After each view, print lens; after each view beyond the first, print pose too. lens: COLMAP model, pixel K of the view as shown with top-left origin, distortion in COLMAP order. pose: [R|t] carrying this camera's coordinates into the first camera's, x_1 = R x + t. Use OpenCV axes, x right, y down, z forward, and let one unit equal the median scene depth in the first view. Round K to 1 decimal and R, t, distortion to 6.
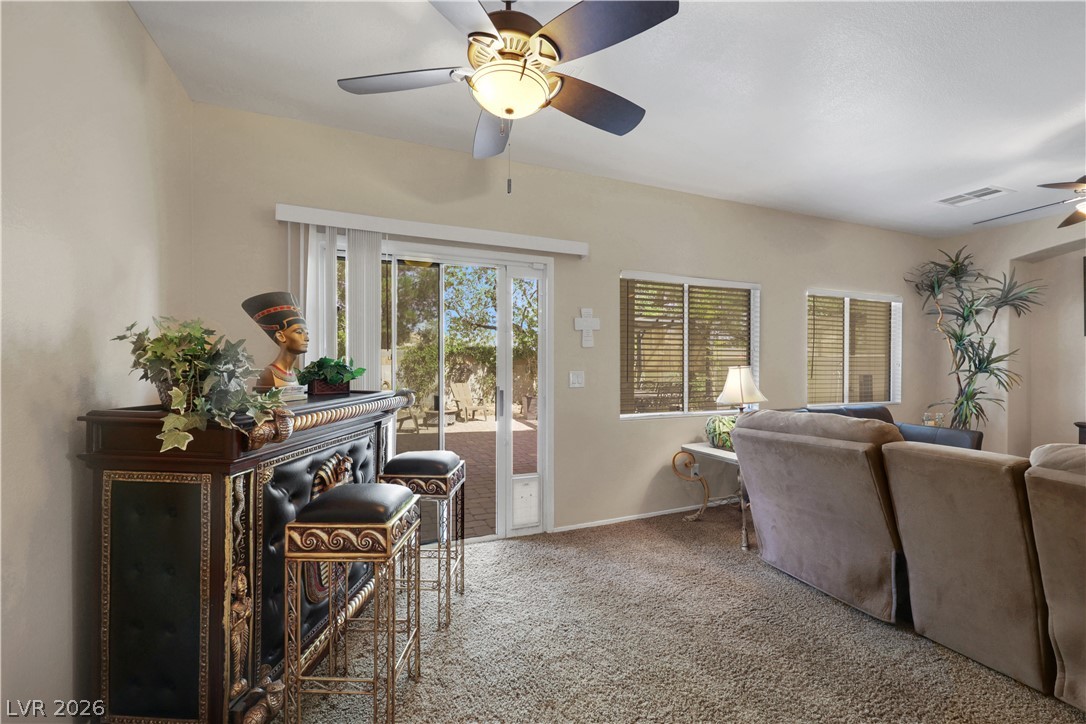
lens RADIAL K [[438.0, 0, 541.5], [0, 438.0, 363.6], [0, 0, 1]] dist [-0.000228, 0.000108]
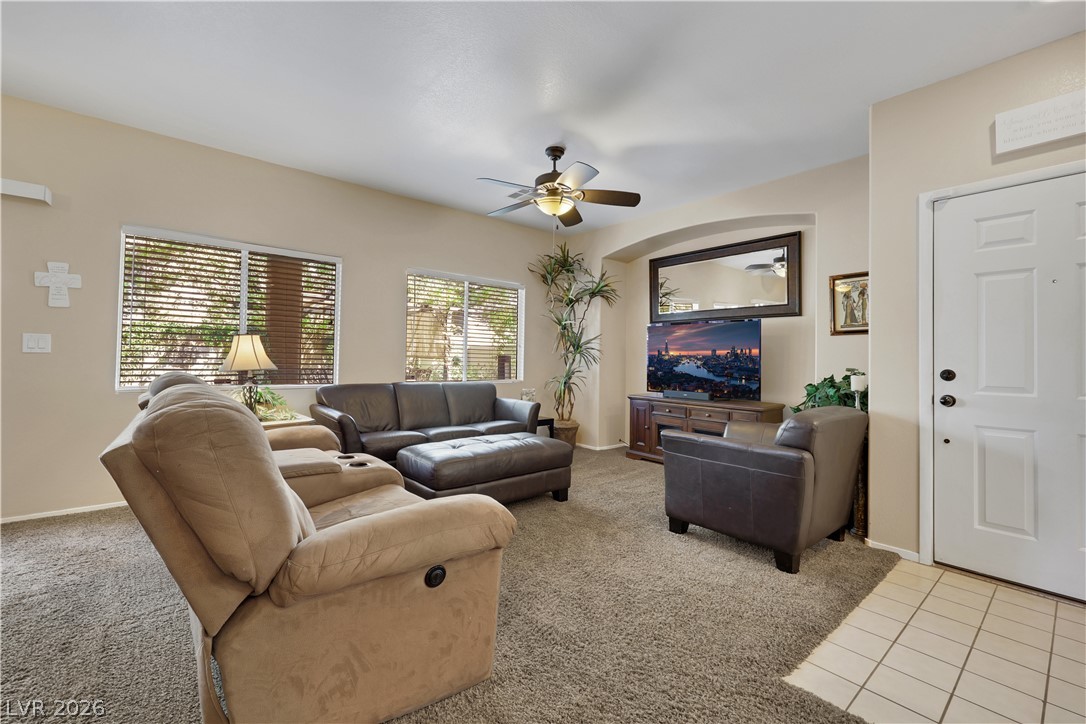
lens RADIAL K [[455.1, 0, 538.7], [0, 455.1, 351.0], [0, 0, 1]] dist [-0.000292, 0.000046]
pose [[0.952742, 0.020888, 0.303061, 0.745168], [-0.016673, 0.999725, -0.016489, 0.048189], [-0.303322, 0.010657, 0.952829, -0.141543]]
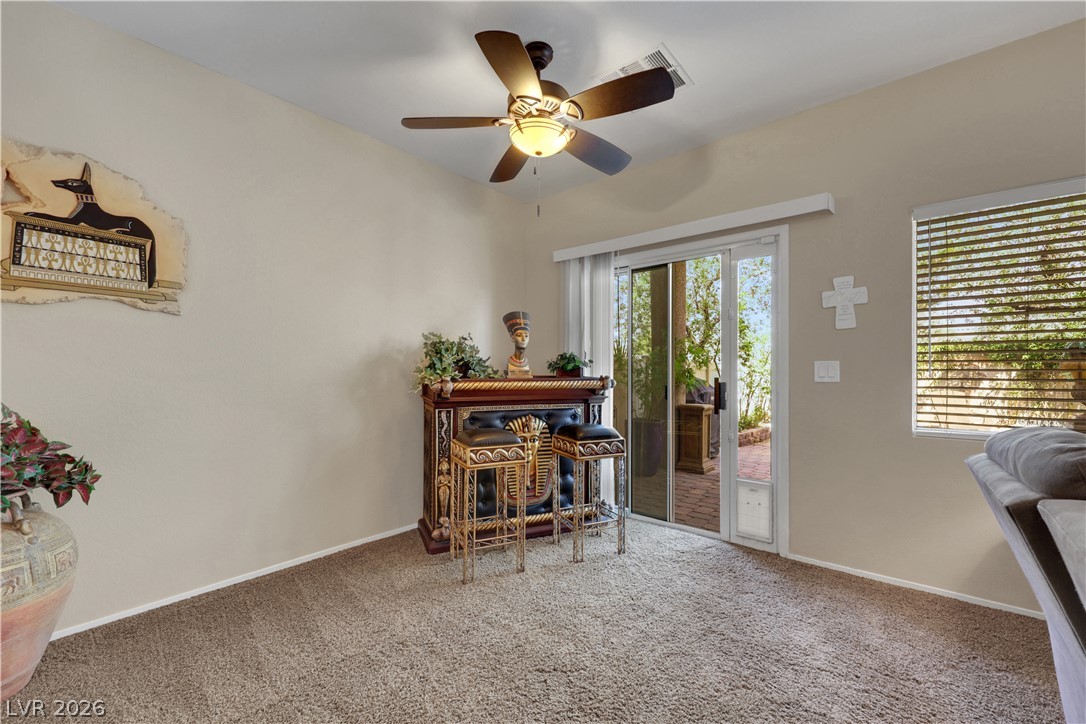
lens RADIAL K [[438.6, 0, 545.3], [0, 438.6, 368.3], [0, 0, 1]] dist [-0.004362, -0.000343]
pose [[0.461800, -0.005848, -0.886965, 0.532848], [0.000400, 0.999980, -0.006385, 0.033545], [0.886984, 0.002594, 0.461793, 0.211108]]
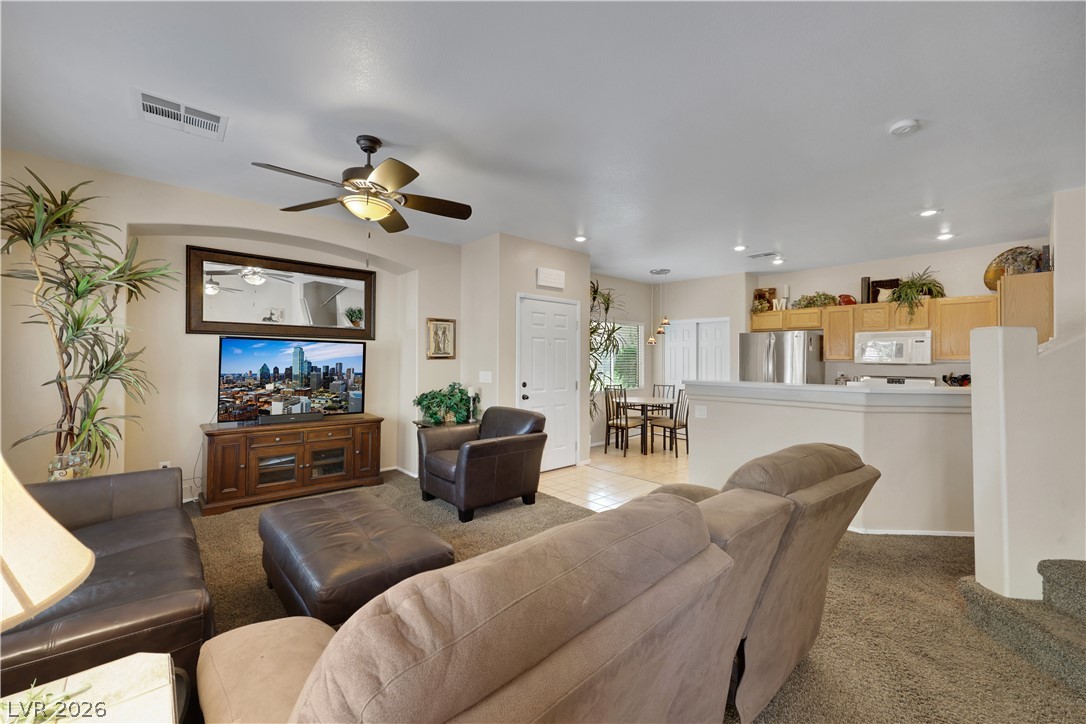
lens RADIAL K [[437.0, 0, 544.8], [0, 437.0, 360.0], [0, 0, 1]] dist [0.000452, 0.000071]
pose [[-0.337952, -0.001498, 0.941162, 0.196210], [-0.009699, 0.999951, -0.001891, -0.016916], [-0.941113, -0.009767, -0.337950, 0.803034]]
